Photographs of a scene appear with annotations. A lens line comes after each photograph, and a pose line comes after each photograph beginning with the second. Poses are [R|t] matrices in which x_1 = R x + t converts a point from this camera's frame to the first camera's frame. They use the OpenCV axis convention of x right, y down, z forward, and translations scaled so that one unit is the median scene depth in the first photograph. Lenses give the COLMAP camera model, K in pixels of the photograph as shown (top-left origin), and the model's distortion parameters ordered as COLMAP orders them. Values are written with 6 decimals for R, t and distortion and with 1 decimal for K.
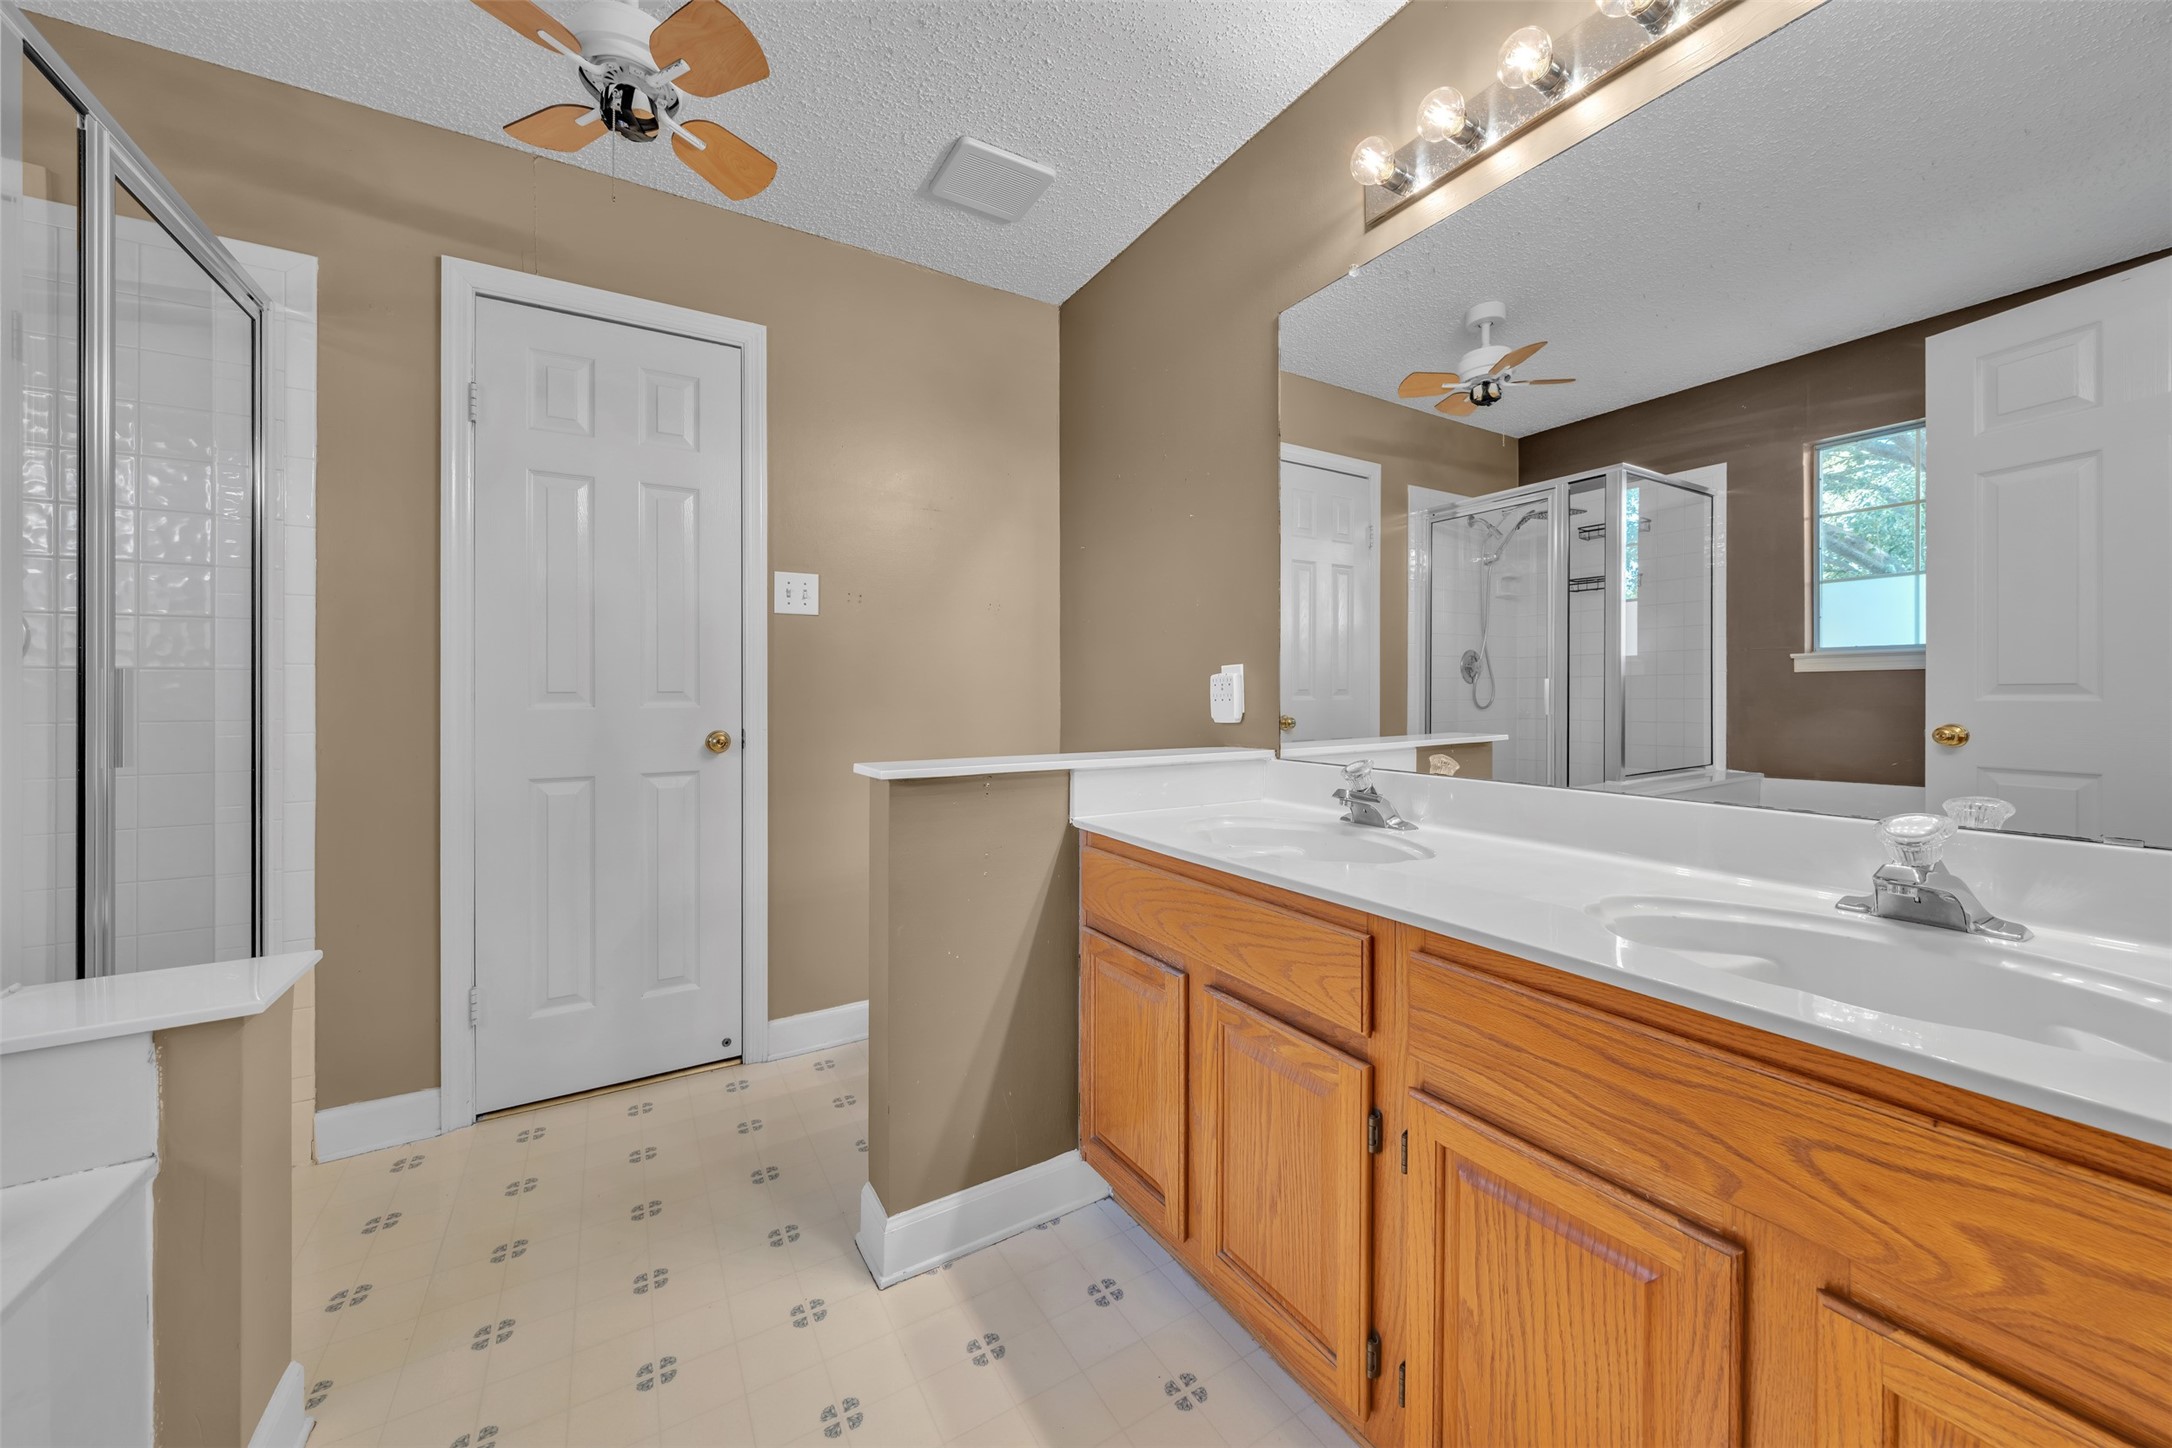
lens RADIAL K [[730.6, 0, 1080.9], [0, 730.6, 718.4], [0, 0, 1]] dist [-0.000696, -0.000101]
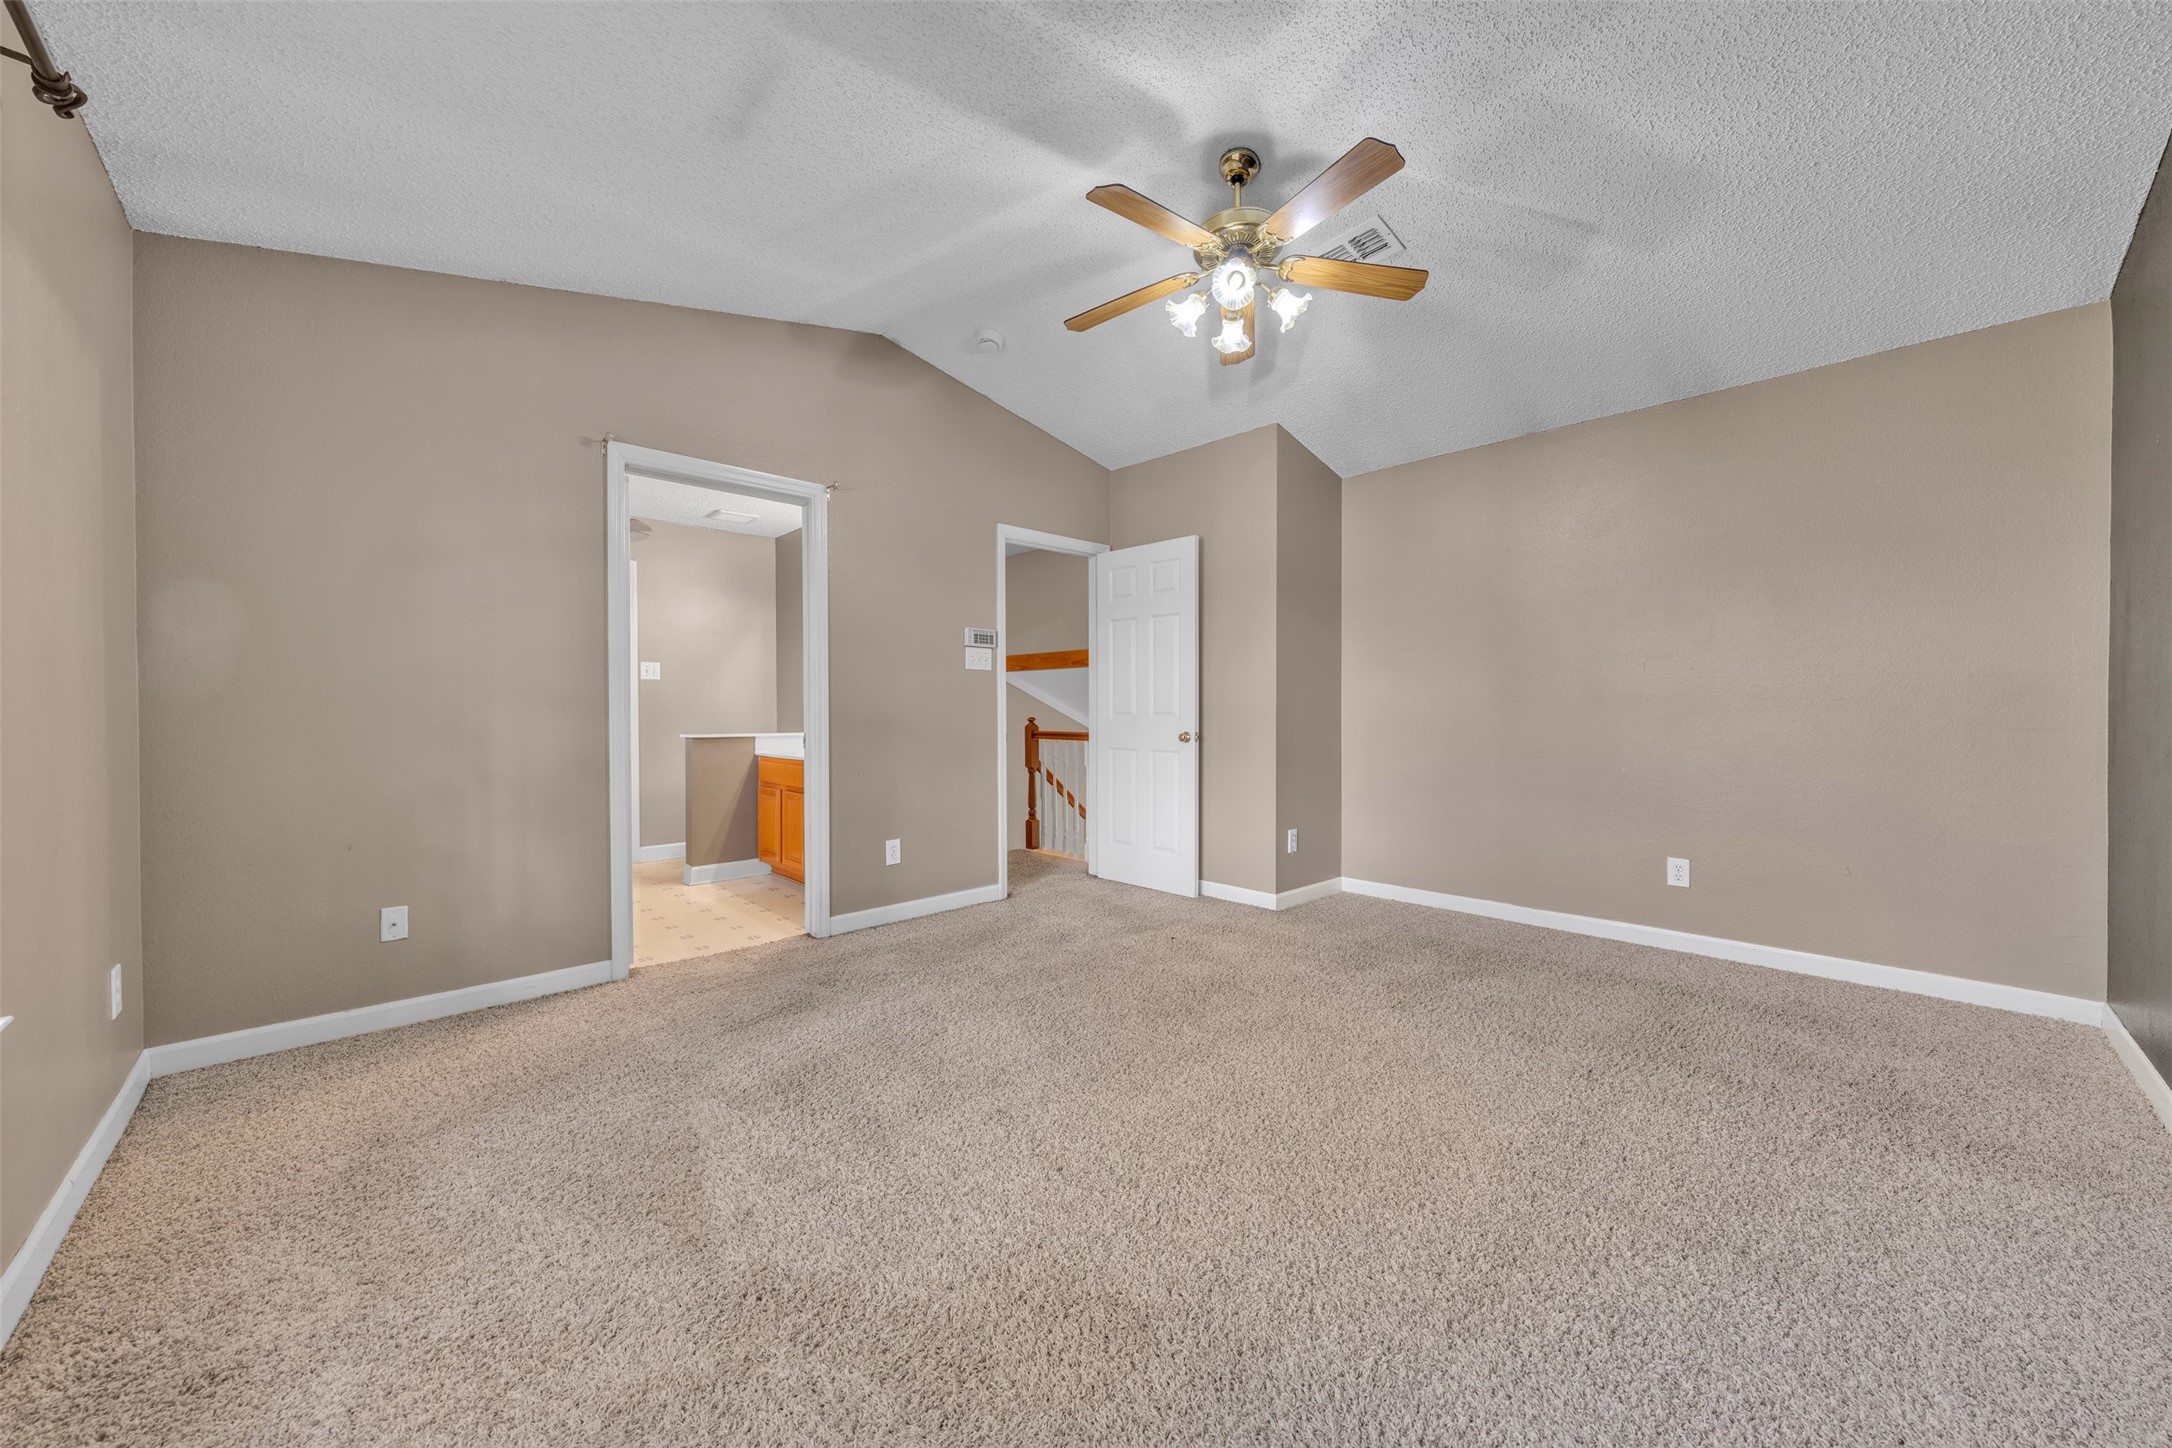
lens RADIAL K [[730.6, 0, 1080.9], [0, 730.6, 718.4], [0, 0, 1]] dist [-0.000696, -0.000101]
pose [[0.975956, -0.014468, 0.217486, 0.459494], [0.012751, 0.999875, 0.009296, -0.012026], [-0.217594, -0.006299, 0.976019, -1.612149]]
